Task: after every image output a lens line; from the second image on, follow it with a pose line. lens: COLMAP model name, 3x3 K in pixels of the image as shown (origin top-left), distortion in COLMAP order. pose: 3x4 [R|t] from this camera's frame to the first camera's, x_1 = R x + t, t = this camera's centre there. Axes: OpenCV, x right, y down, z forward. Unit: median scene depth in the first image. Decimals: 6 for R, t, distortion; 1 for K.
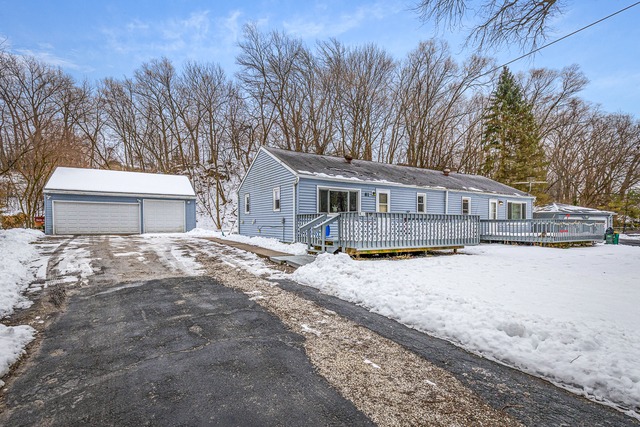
lens RADIAL K [[291.2, 0, 322.8], [0, 291.2, 206.9], [0, 0, 1]] dist [0.000071, -0.000020]
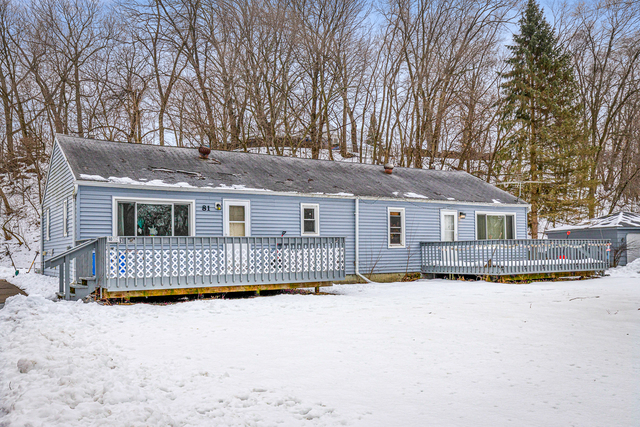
lens RADIAL K [[510.4, 0, 320.0], [0, 510.4, 213.5], [0, 0, 1]] dist [0.001865, -0.000156]
pose [[0.999065, -0.016461, 0.039965, 0.293500], [0.017231, 0.999671, -0.019001, -0.002537], [-0.039639, 0.019672, 0.999020, -0.139665]]
